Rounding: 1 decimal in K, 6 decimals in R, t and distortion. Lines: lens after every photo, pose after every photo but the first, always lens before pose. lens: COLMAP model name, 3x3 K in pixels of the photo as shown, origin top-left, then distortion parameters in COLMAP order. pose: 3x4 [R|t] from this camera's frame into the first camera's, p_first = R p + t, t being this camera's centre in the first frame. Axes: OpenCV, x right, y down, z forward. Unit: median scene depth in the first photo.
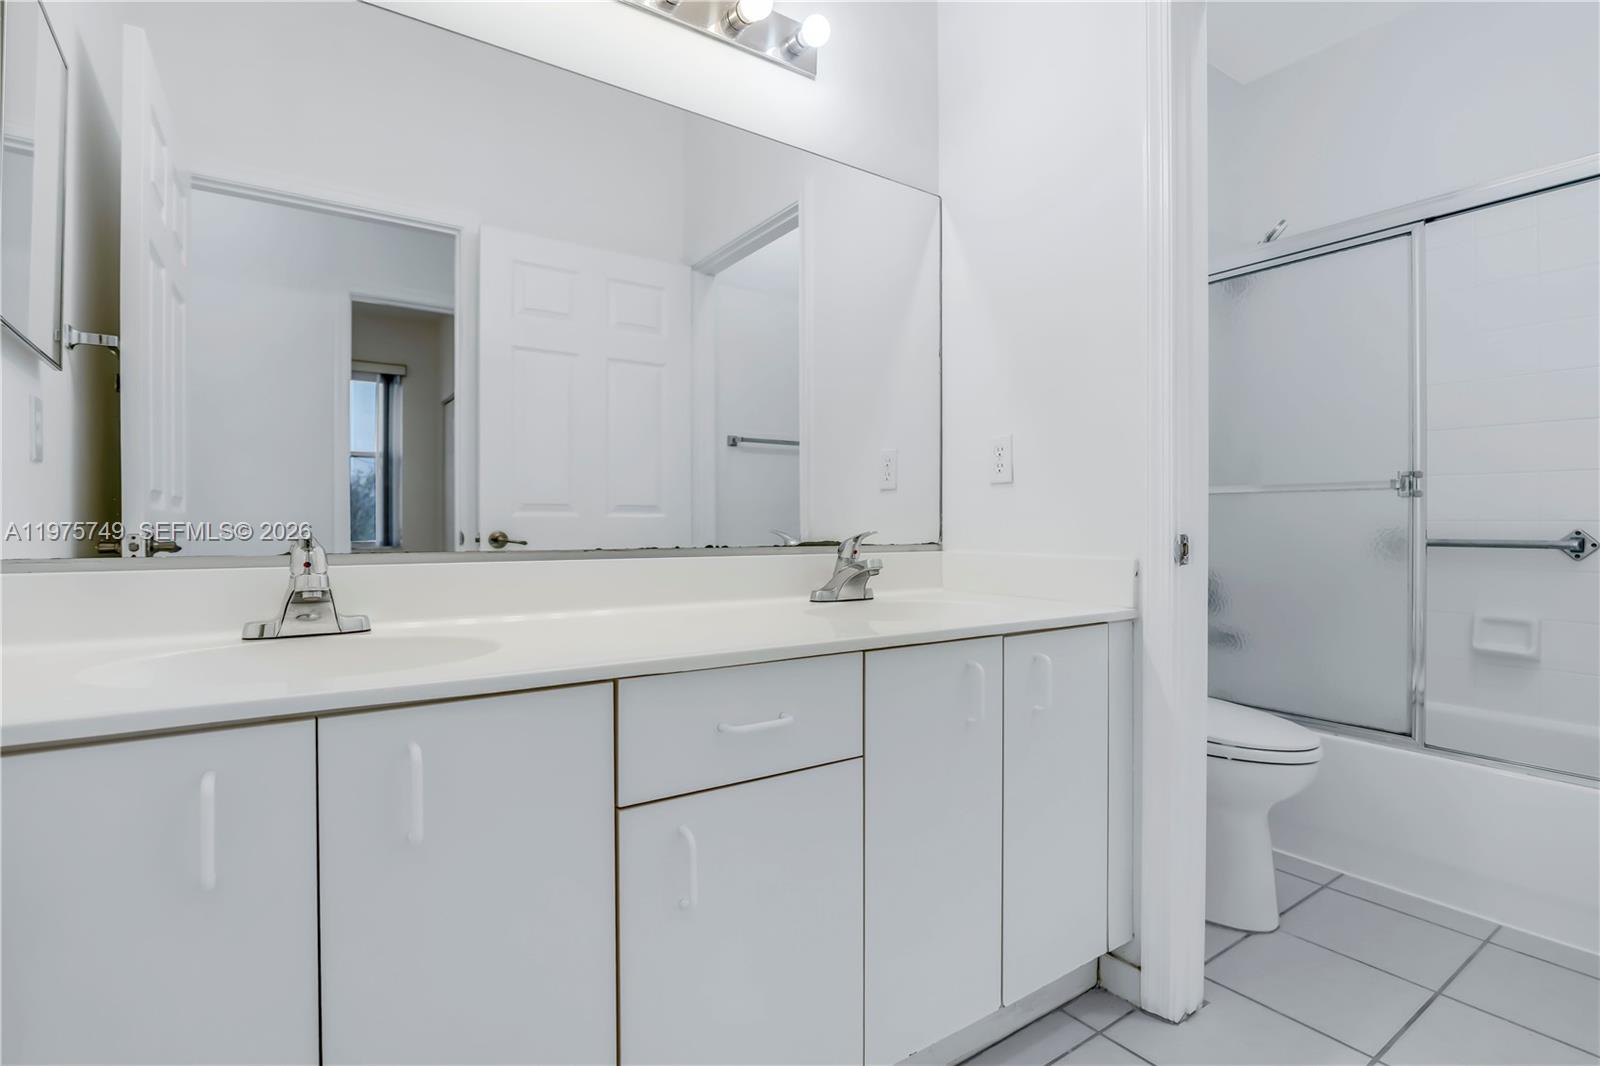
lens RADIAL K [[754.1, 0, 796.9], [0, 754.1, 528.8], [0, 0, 1]] dist [-0.013242, -0.000179]
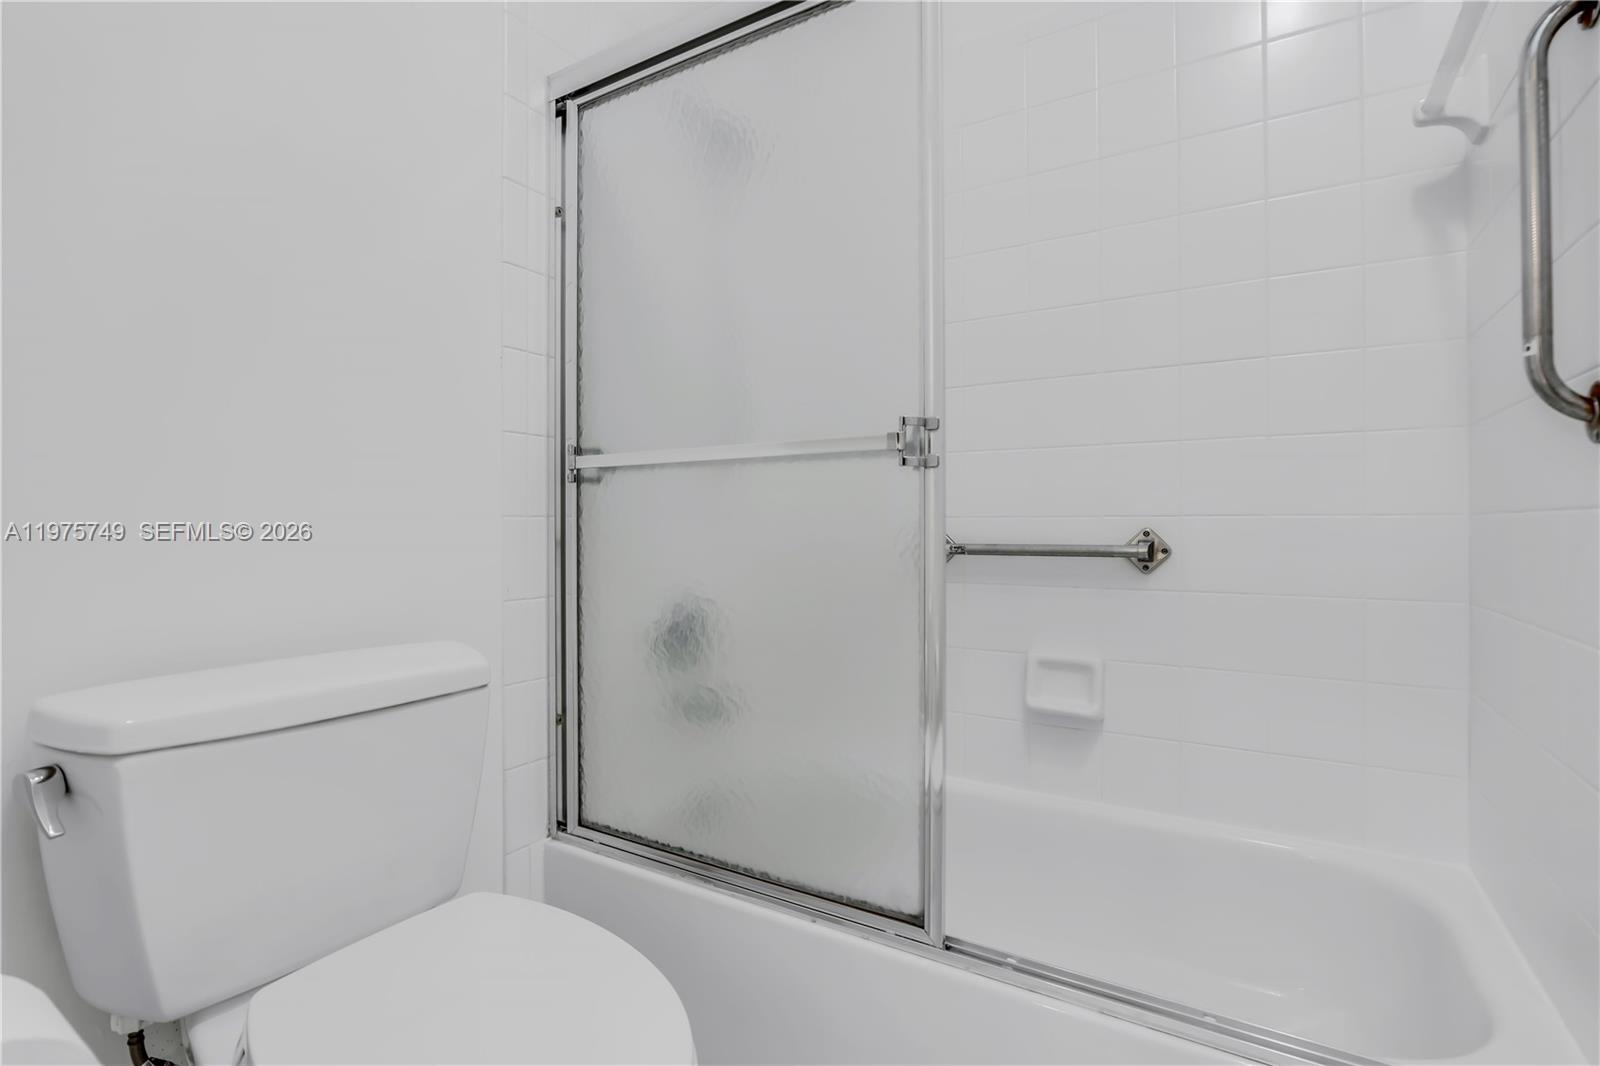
lens RADIAL K [[754.1, 0, 799.4], [0, 754.1, 530.7], [0, 0, 1]] dist [-0.013242, -0.000179]
pose [[0.913037, -0.003161, 0.407865, 0.474312], [0.004203, 0.999990, -0.001657, 0.002697], [-0.407855, 0.003227, 0.913041, 0.495315]]
